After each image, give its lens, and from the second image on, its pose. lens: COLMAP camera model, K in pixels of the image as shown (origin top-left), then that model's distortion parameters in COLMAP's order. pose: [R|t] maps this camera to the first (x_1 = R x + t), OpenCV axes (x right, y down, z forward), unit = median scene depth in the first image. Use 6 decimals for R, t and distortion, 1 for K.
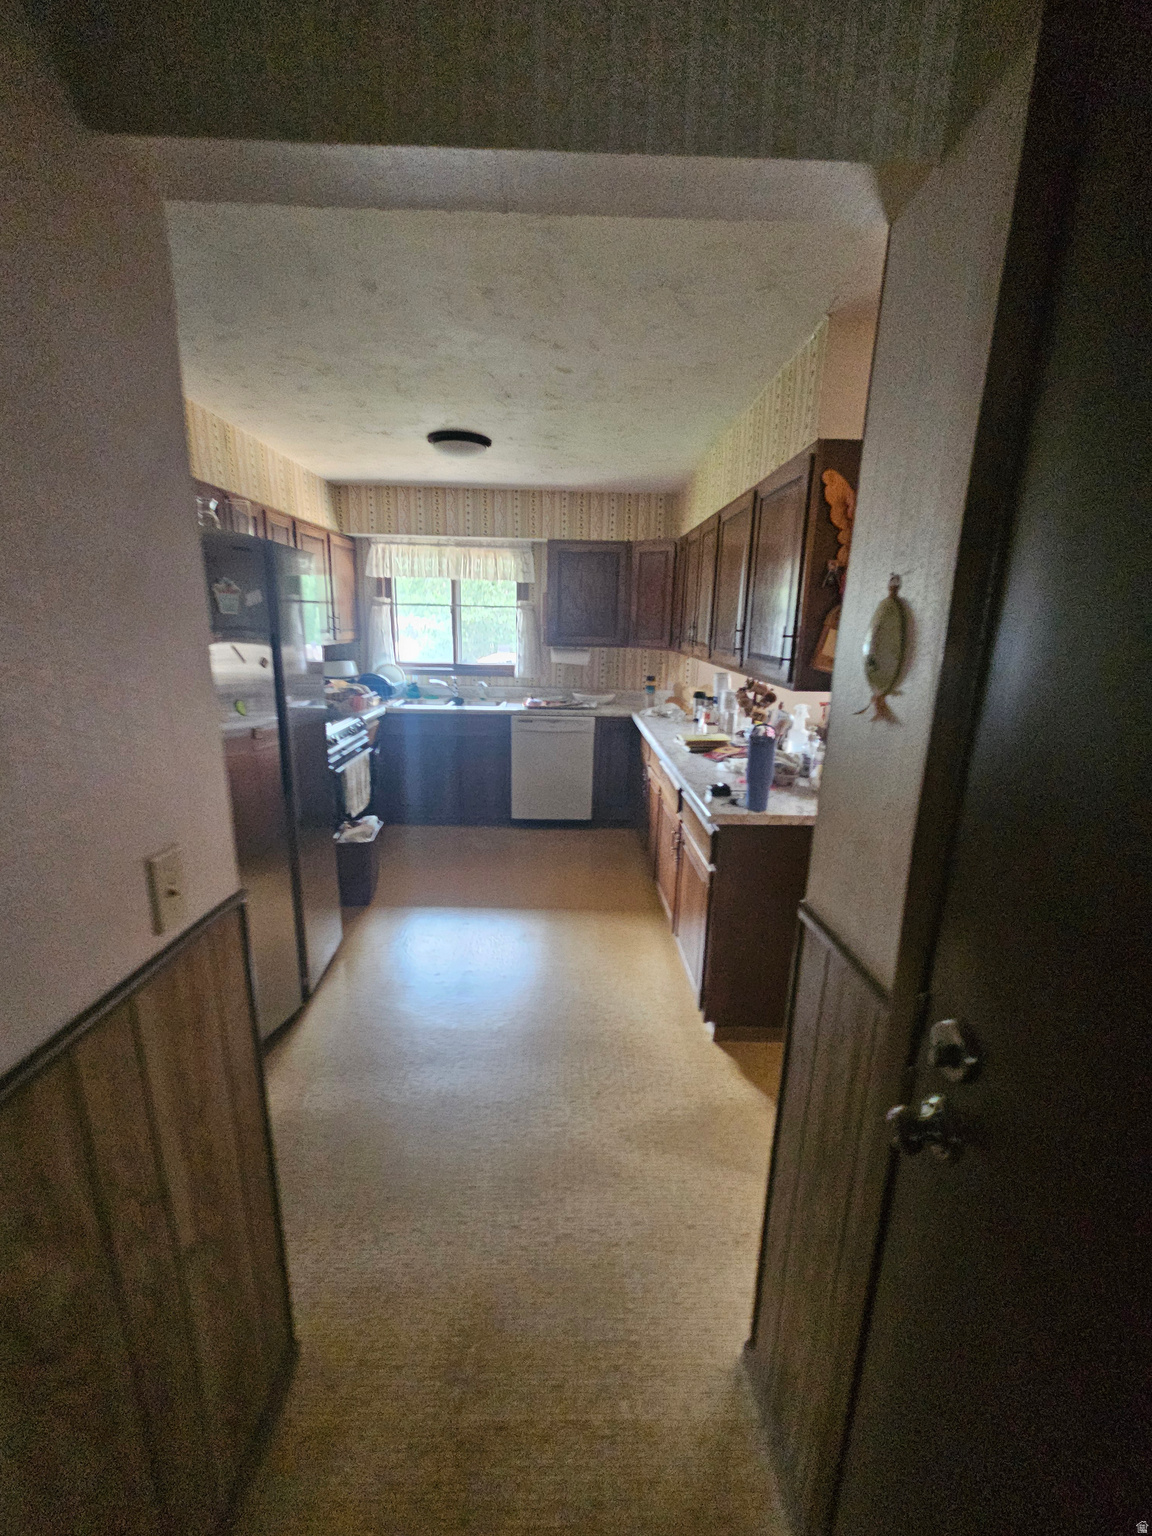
lens RADIAL K [[621.6, 0, 575.7], [0, 621.6, 765.2], [0, 0, 1]] dist [-0.003010, 0.000334]
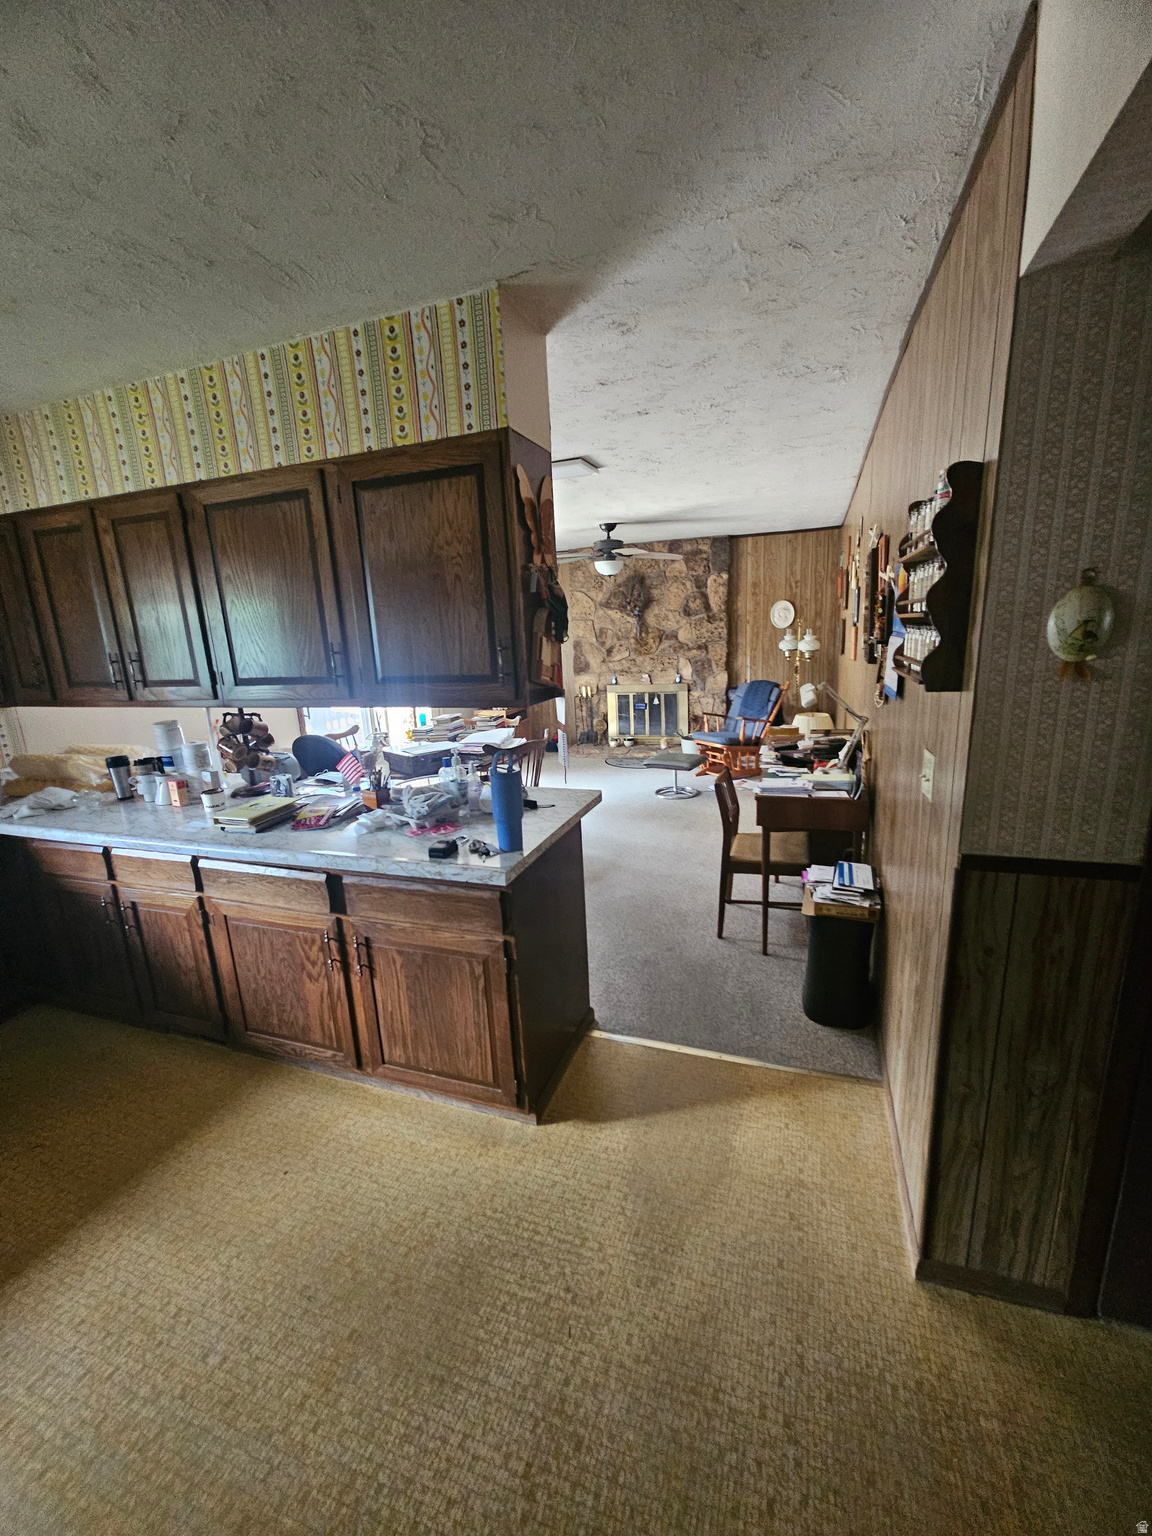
lens RADIAL K [[621.6, 0, 576.9], [0, 621.6, 769.8], [0, 0, 1]] dist [-0.003010, 0.000334]
pose [[0.365400, -0.257175, 0.894619, -0.390121], [0.273850, 0.948245, 0.160739, -0.136672], [-0.889657, 0.186258, 0.416917, 0.502339]]
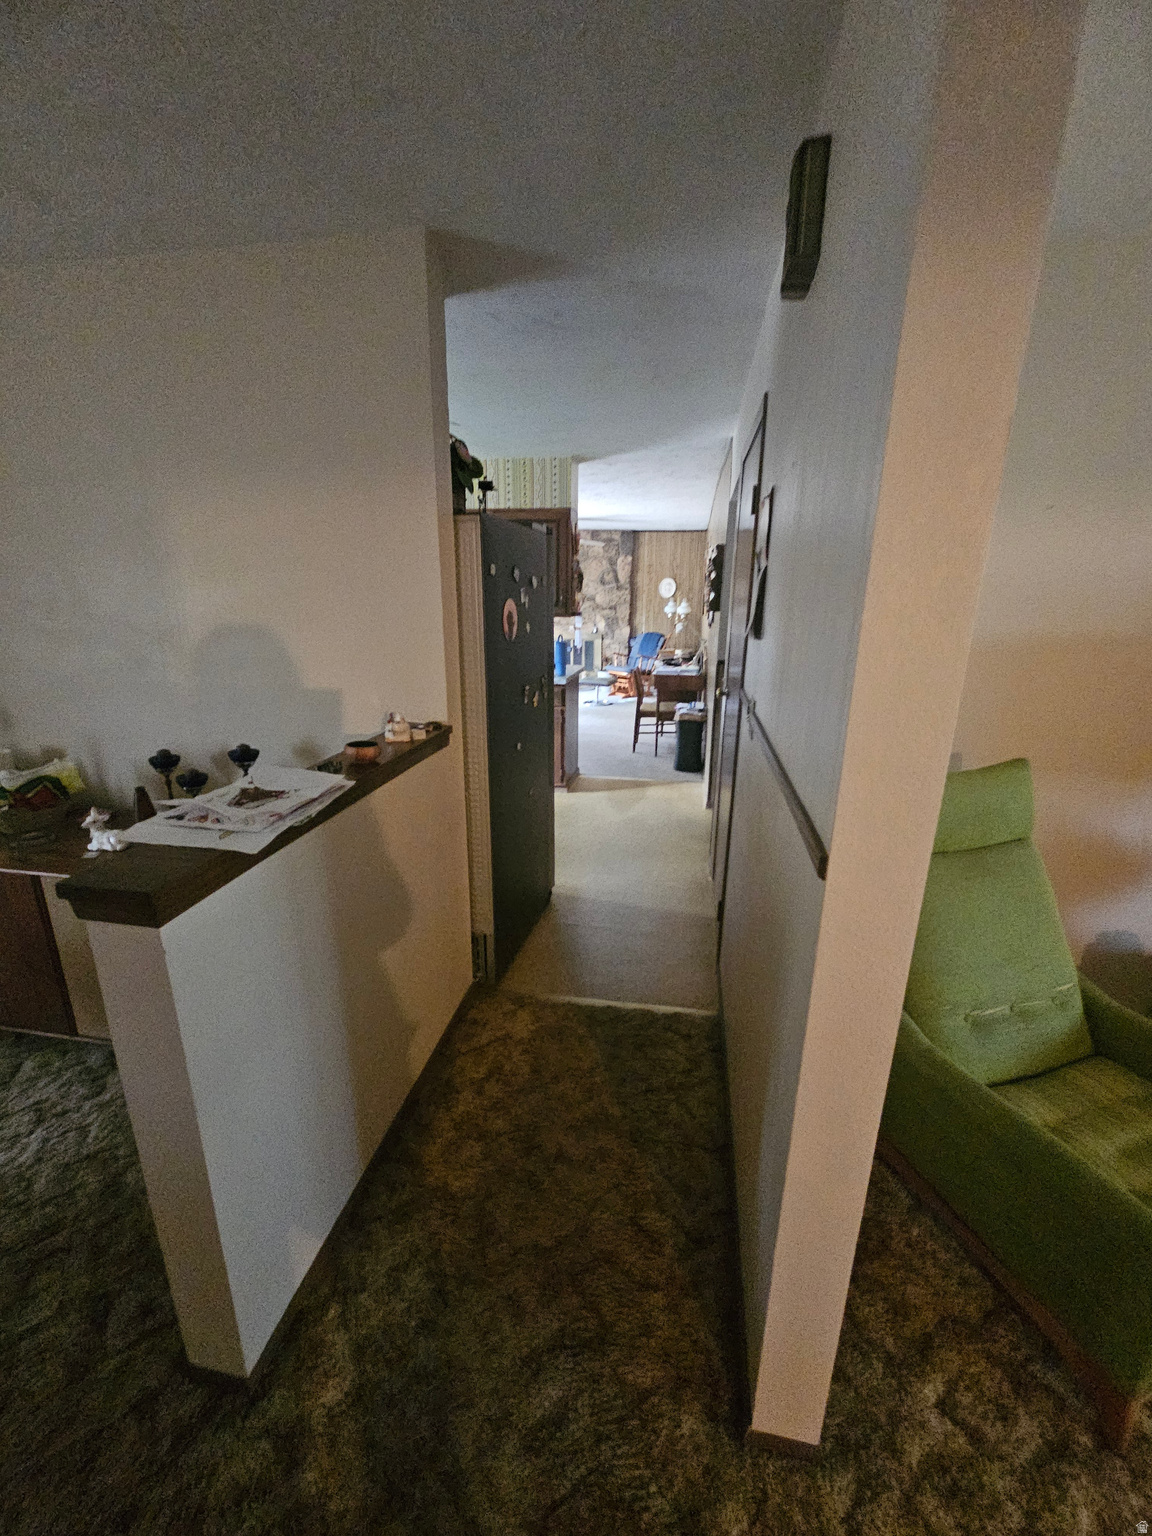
lens RADIAL K [[621.6, 0, 571.9], [0, 621.6, 769.7], [0, 0, 1]] dist [-0.003010, 0.000334]
pose [[0.208449, -0.299393, 0.931082, -1.643274], [0.226366, 0.940913, 0.251876, -0.142756], [-0.951477, 0.158262, 0.263905, 0.424979]]
